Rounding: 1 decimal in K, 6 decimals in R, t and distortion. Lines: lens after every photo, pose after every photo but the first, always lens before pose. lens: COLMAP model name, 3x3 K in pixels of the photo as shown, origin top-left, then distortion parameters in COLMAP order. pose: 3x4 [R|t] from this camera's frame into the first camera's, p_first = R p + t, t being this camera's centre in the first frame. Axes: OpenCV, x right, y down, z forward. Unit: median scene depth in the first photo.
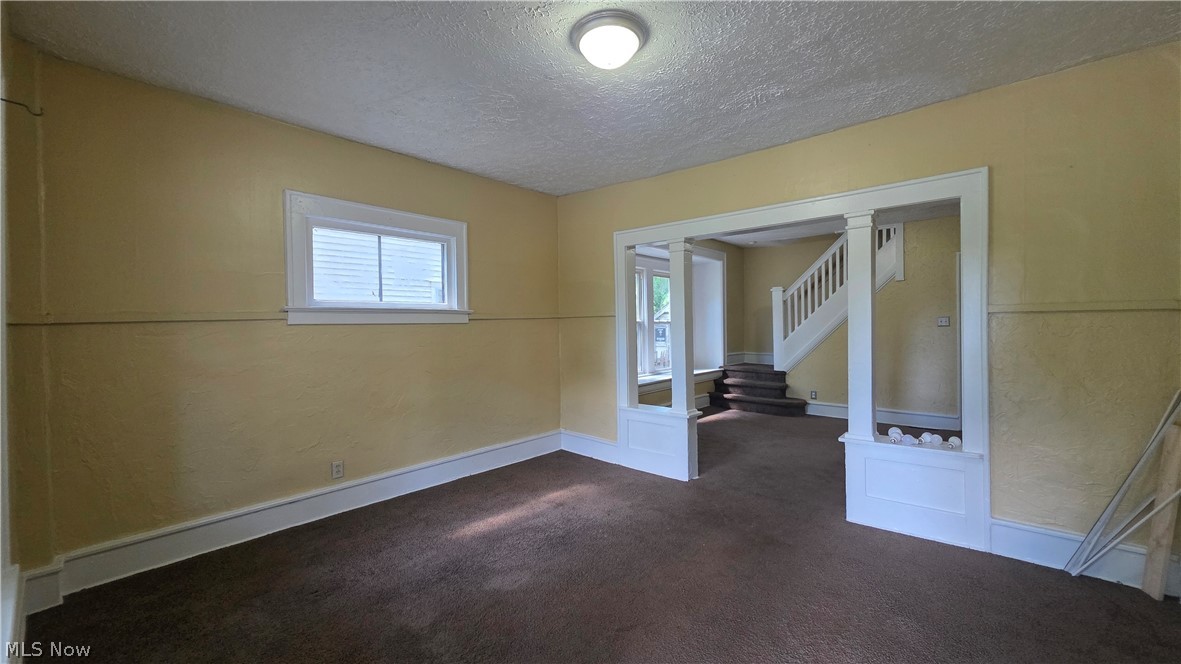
lens RADIAL K [[470.7, 0, 588.4], [0, 470.7, 329.4], [0, 0, 1]] dist [-0.001751, 0.000497]
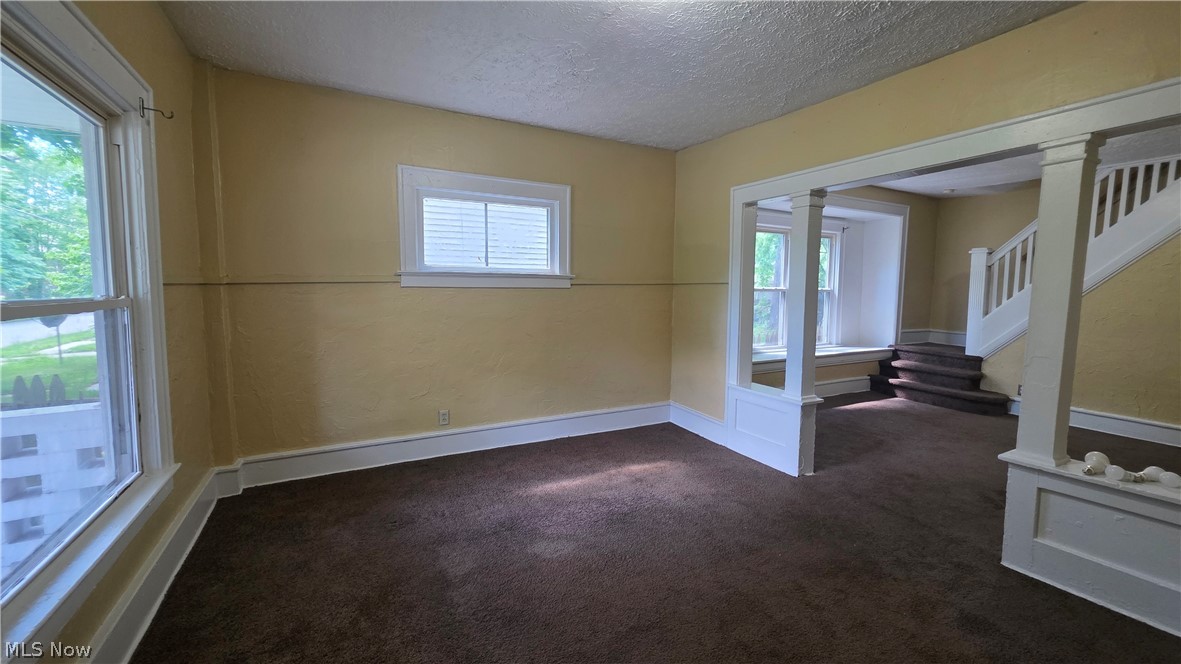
lens RADIAL K [[470.7, 0, 587.5], [0, 470.7, 330.1], [0, 0, 1]] dist [-0.001751, 0.000497]
pose [[0.935258, 0.051850, -0.350149, 0.170728], [-0.023669, 0.996160, 0.084293, -0.012367], [0.353175, -0.070548, 0.932894, 0.091591]]
